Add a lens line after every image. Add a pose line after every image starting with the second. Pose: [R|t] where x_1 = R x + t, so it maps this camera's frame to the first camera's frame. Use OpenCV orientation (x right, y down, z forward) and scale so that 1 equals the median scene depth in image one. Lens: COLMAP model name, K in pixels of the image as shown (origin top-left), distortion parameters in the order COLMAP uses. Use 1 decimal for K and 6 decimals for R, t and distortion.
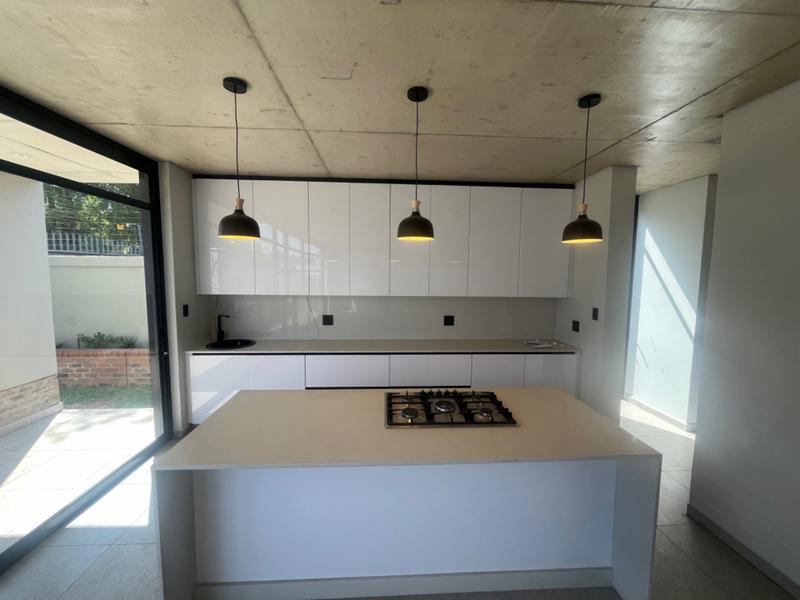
lens RADIAL K [[320.3, 0, 395.8], [0, 320.3, 298.0], [0, 0, 1]] dist [-0.000887, -0.000370]
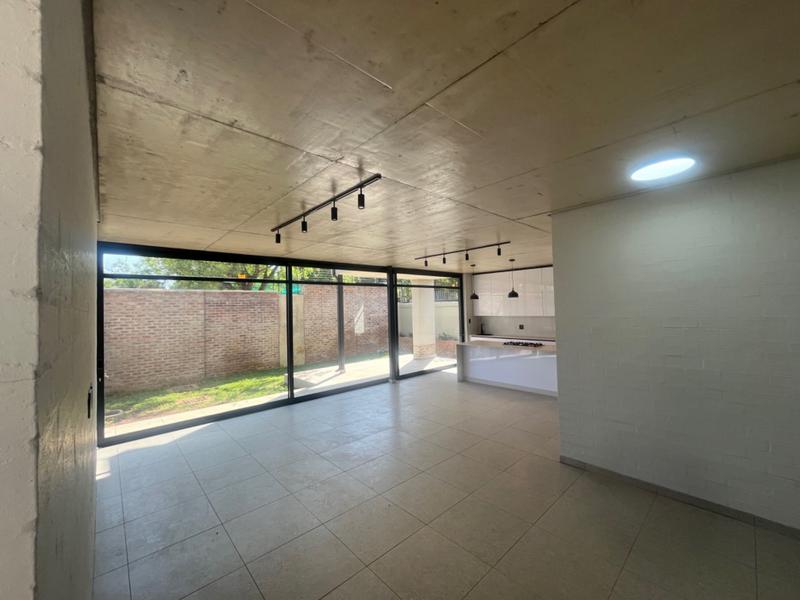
lens RADIAL K [[320.3, 0, 398.9], [0, 320.3, 299.6], [0, 0, 1]] dist [-0.000887, -0.000370]
pose [[0.638141, -0.045681, -0.768563, 1.183457], [-0.032578, 0.995742, -0.086233, 0.116084], [0.769230, 0.080067, 0.633936, -1.361205]]
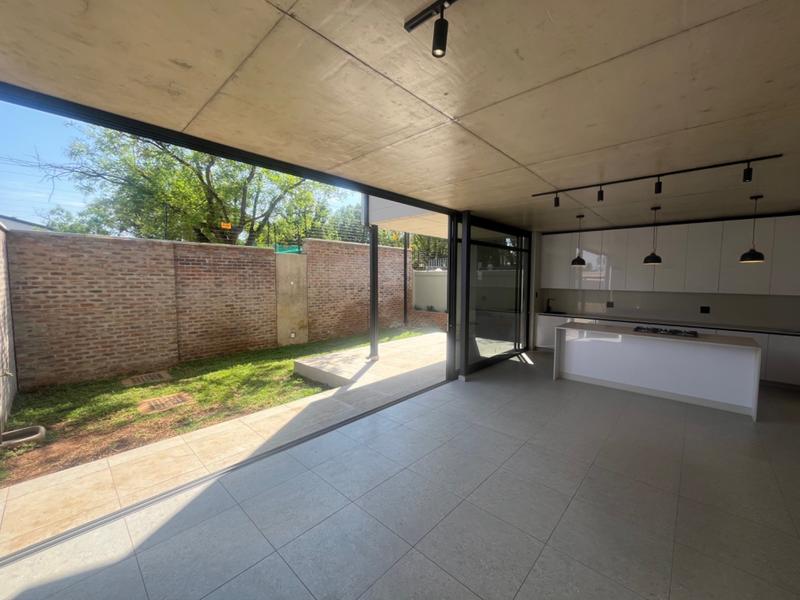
lens RADIAL K [[320.3, 0, 398.8], [0, 320.3, 300.7], [0, 0, 1]] dist [-0.000887, -0.000370]
pose [[0.698564, 0.046332, -0.714046, 0.277627], [-0.059244, 0.998220, 0.006812, 0.122350], [0.713091, 0.037544, 0.700066, -1.274507]]
